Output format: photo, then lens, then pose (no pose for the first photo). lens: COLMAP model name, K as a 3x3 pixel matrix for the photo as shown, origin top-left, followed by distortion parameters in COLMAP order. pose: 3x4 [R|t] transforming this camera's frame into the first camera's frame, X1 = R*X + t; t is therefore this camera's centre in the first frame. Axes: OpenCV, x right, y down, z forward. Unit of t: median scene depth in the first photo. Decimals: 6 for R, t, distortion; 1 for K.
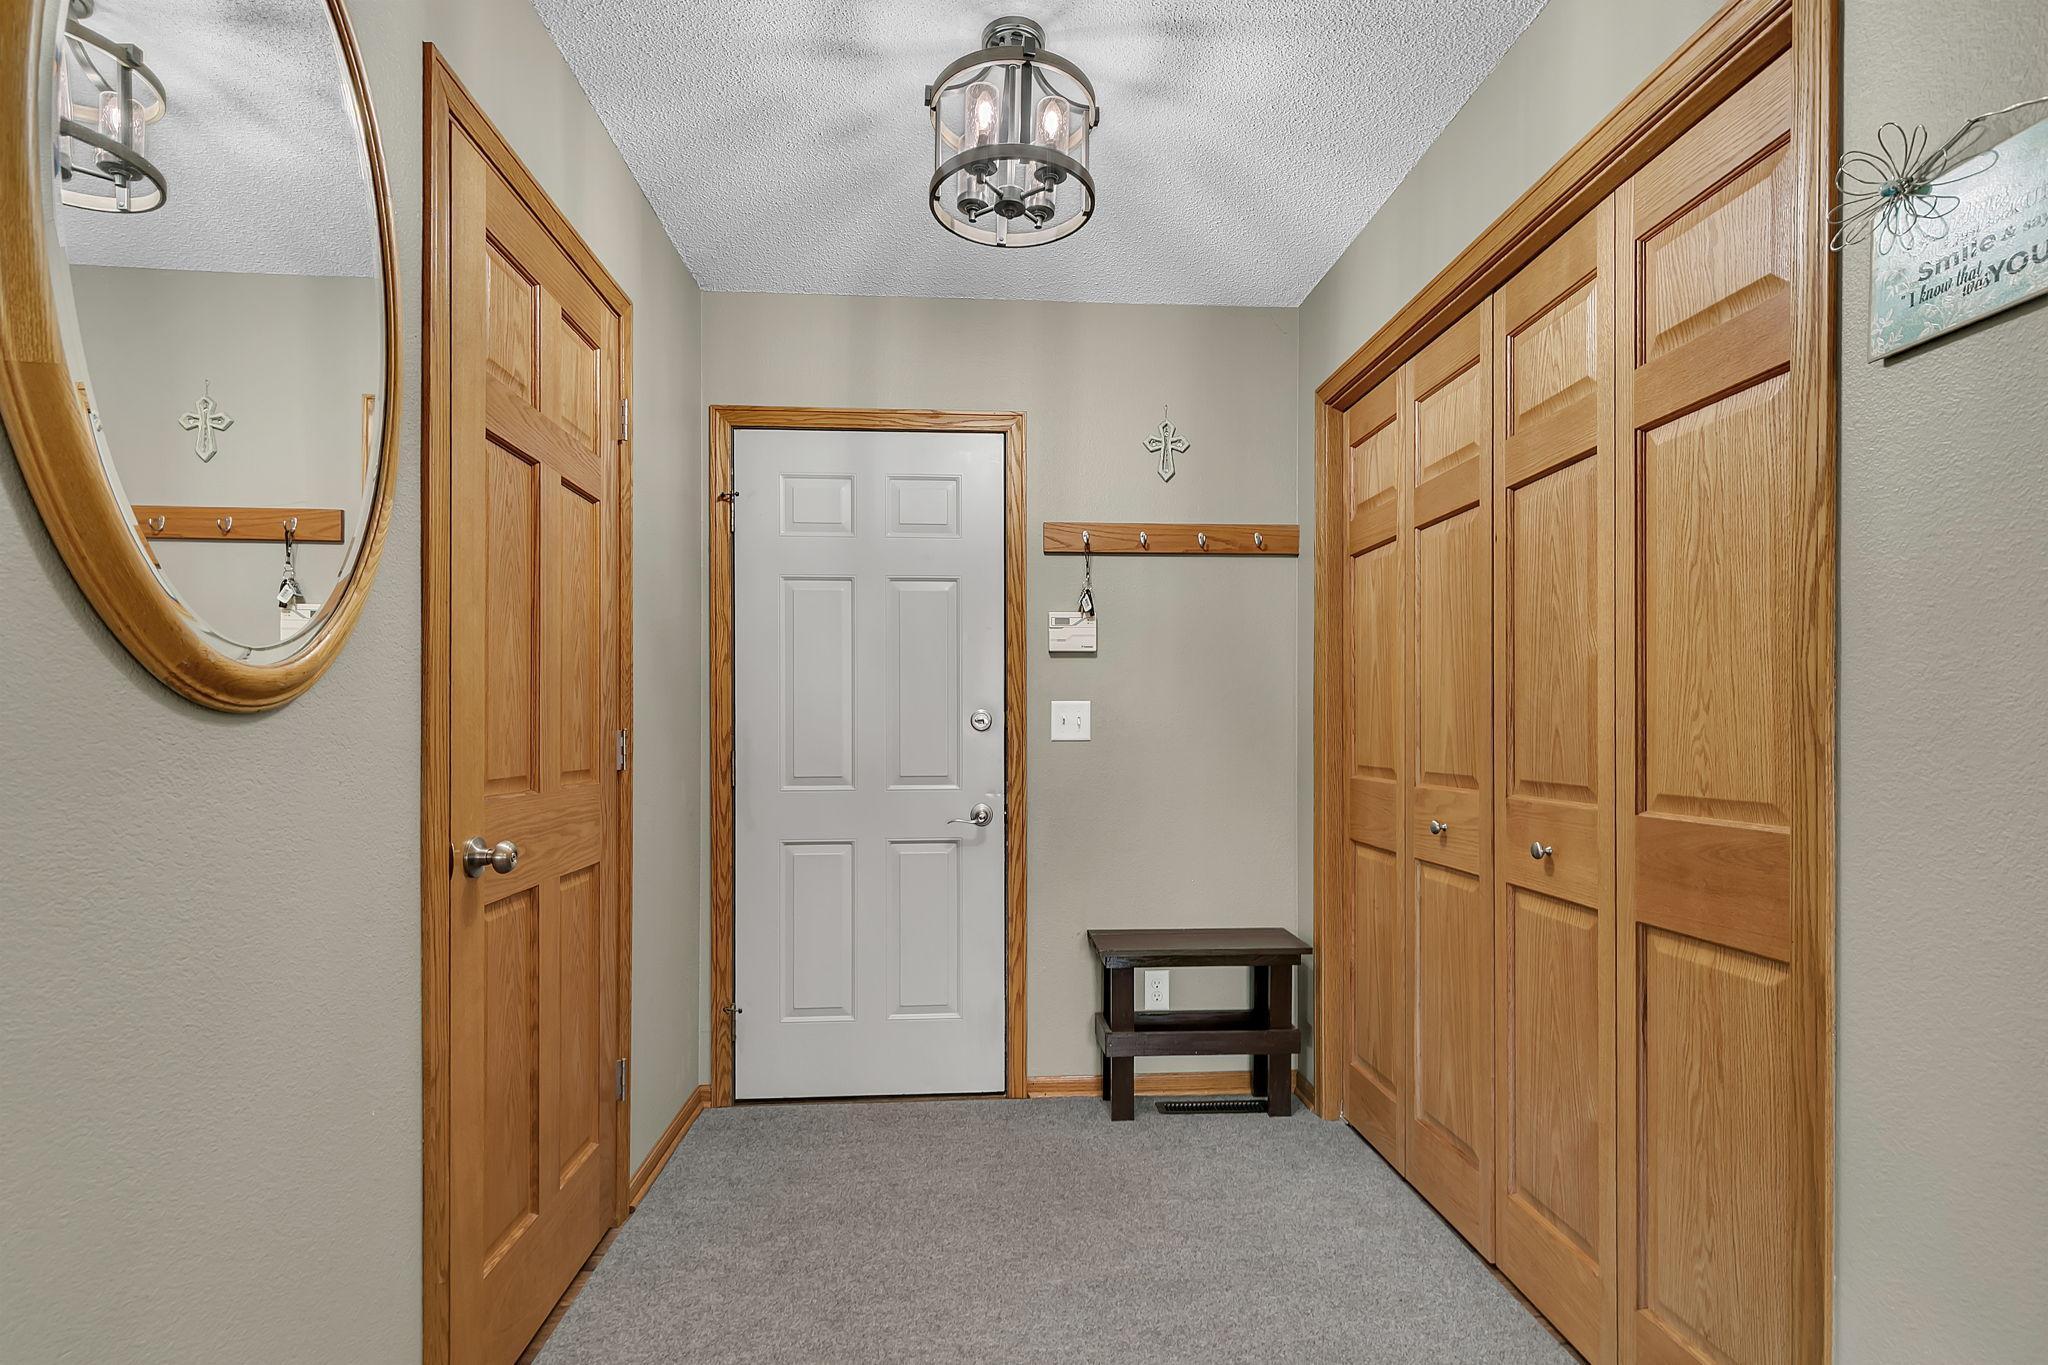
lens RADIAL K [[950.2, 0, 1022.4], [0, 950.2, 689.7], [0, 0, 1]] dist [0.009435, -0.000420]
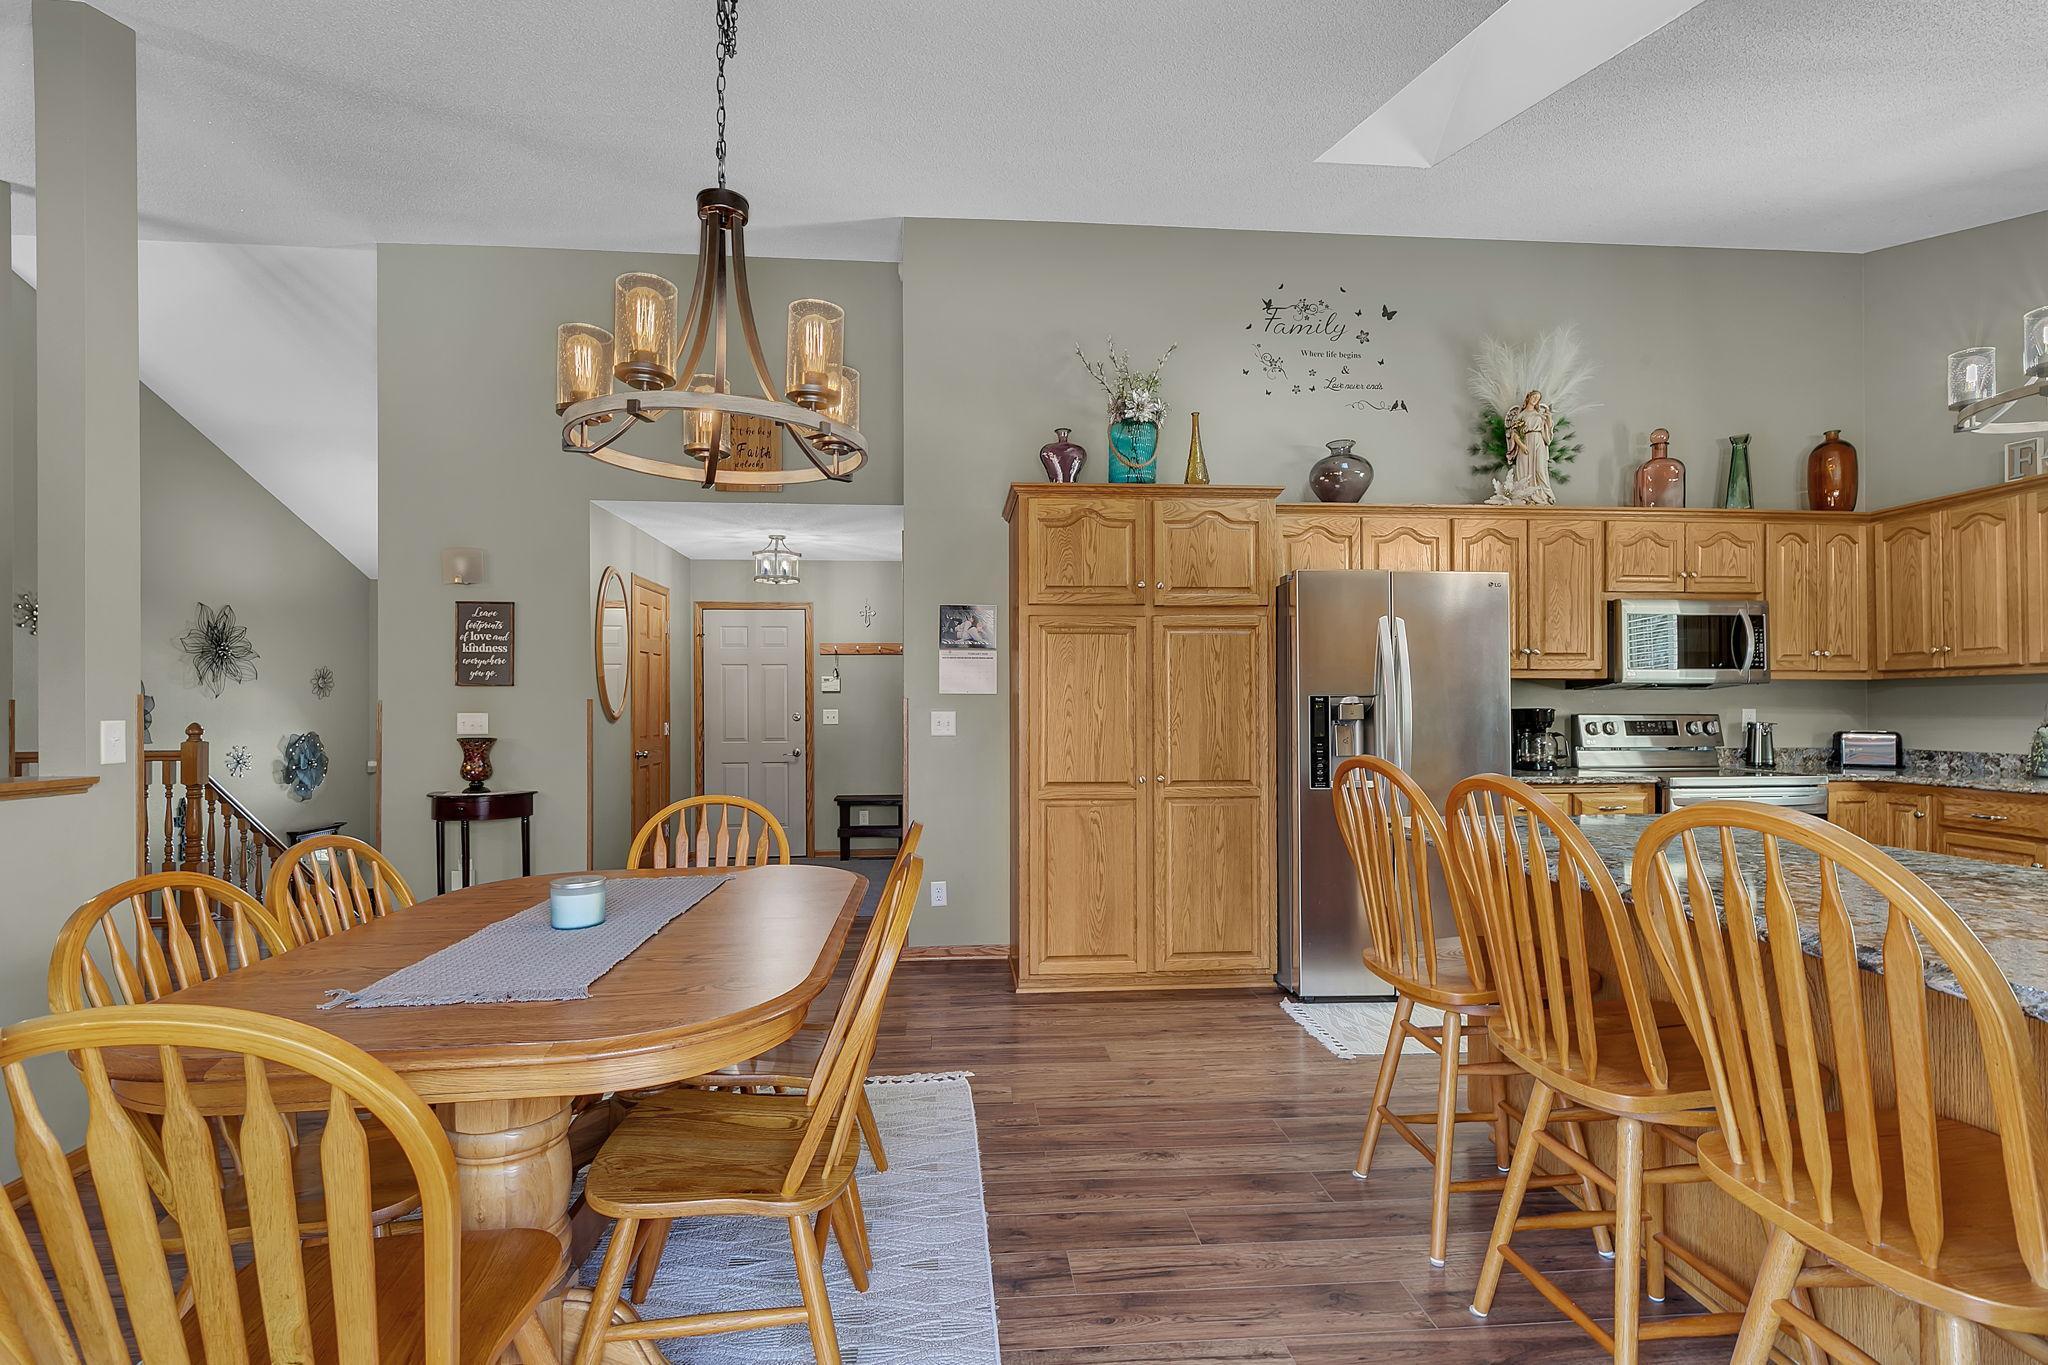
lens RADIAL K [[950.2, 0, 1020.5], [0, 950.2, 688.9], [0, 0, 1]] dist [0.009435, -0.000420]
pose [[0.999973, -0.007272, 0.000535, 0.583810], [0.007277, 0.999927, -0.009693, -0.017292], [-0.000464, 0.009697, 0.999953, -1.666317]]
